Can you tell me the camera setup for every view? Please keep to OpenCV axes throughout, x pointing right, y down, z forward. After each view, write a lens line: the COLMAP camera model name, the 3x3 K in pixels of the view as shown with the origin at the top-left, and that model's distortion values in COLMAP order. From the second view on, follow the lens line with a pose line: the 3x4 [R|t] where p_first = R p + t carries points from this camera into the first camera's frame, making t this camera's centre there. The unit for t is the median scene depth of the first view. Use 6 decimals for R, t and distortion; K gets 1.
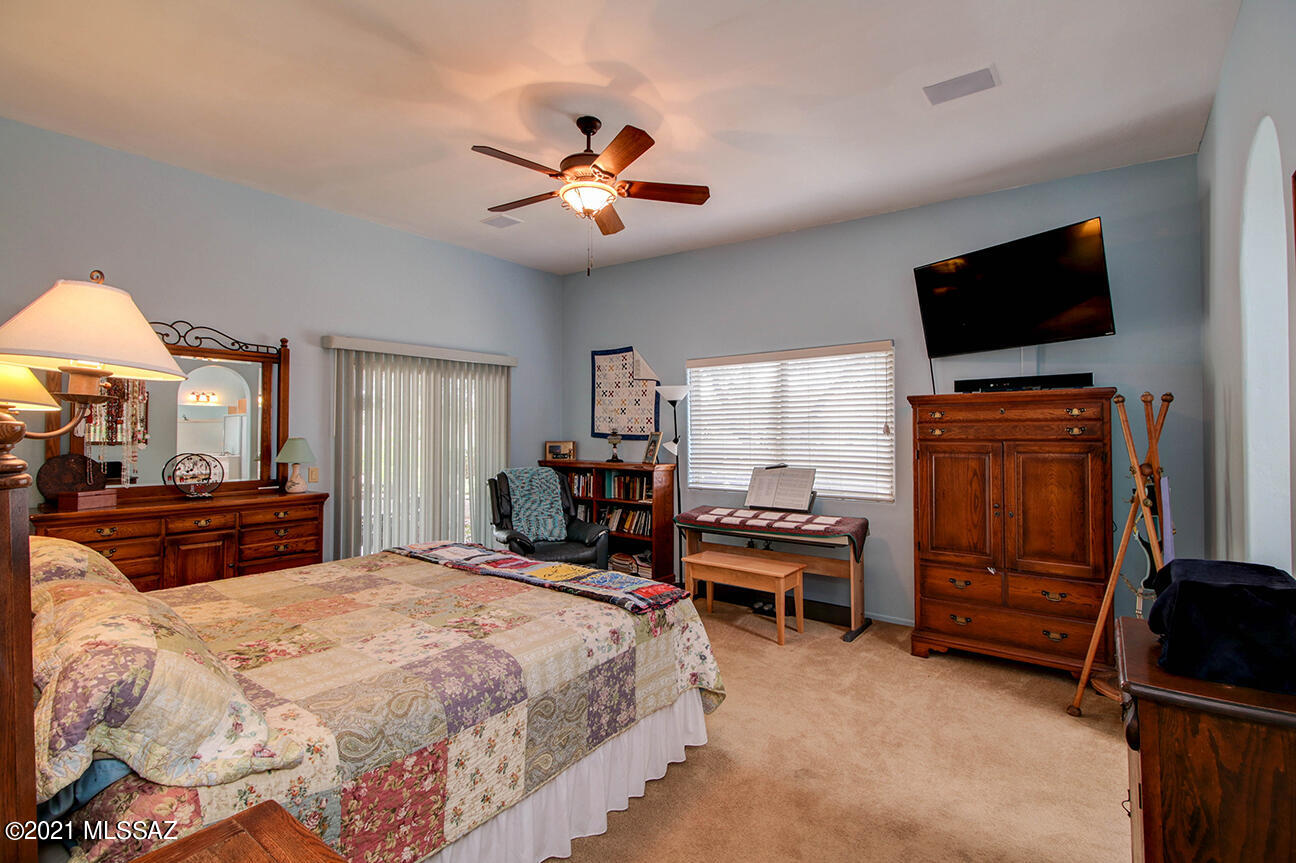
lens RADIAL K [[591.6, 0, 640.2], [0, 591.6, 424.4], [0, 0, 1]] dist [0.017163, -0.008209]
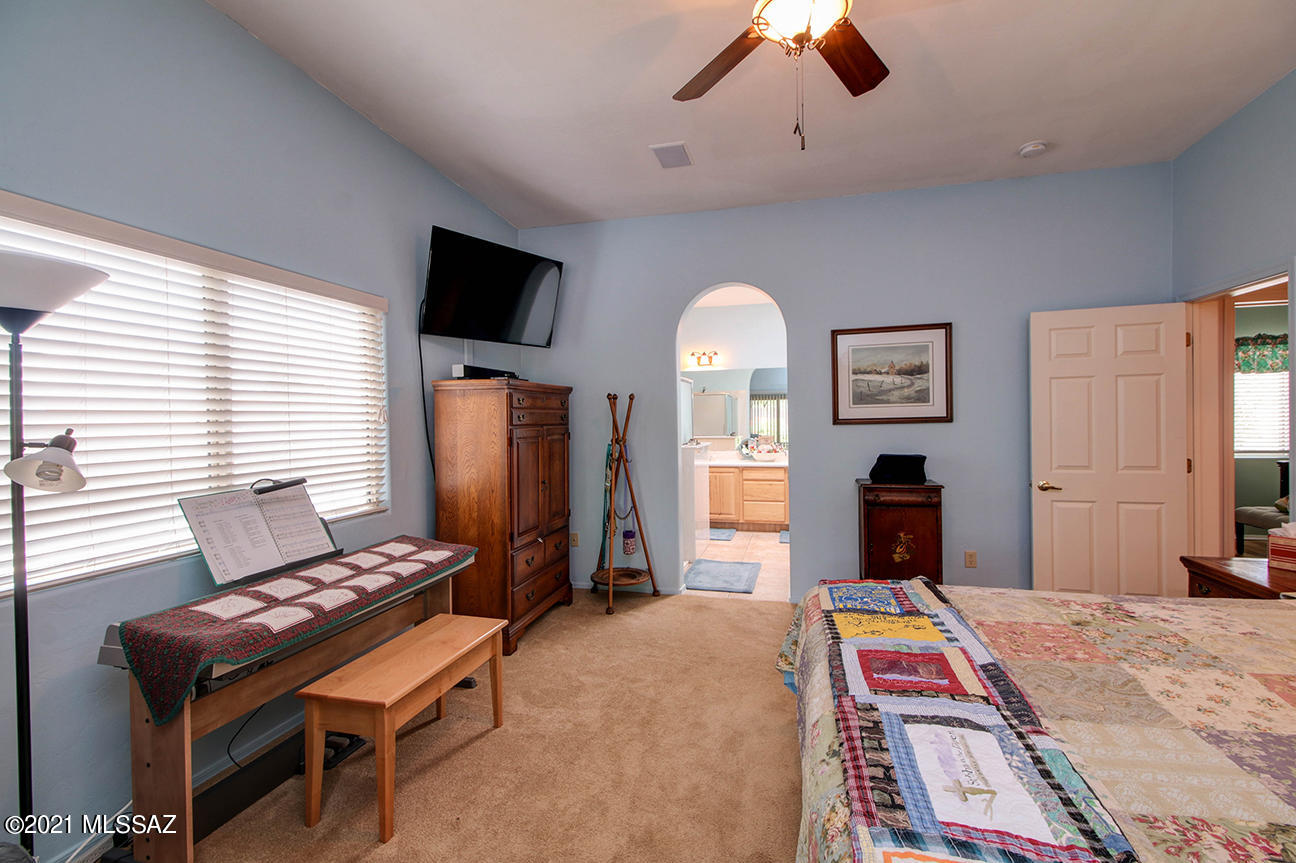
lens RADIAL K [[591.6, 0, 654.6], [0, 591.6, 411.0], [0, 0, 1]] dist [0.017163, -0.008209]
pose [[-0.408918, 0.015402, 0.912441, -0.769494], [-0.000839, 0.999851, -0.017253, 0.030599], [-0.912571, -0.007821, -0.408845, 1.838228]]
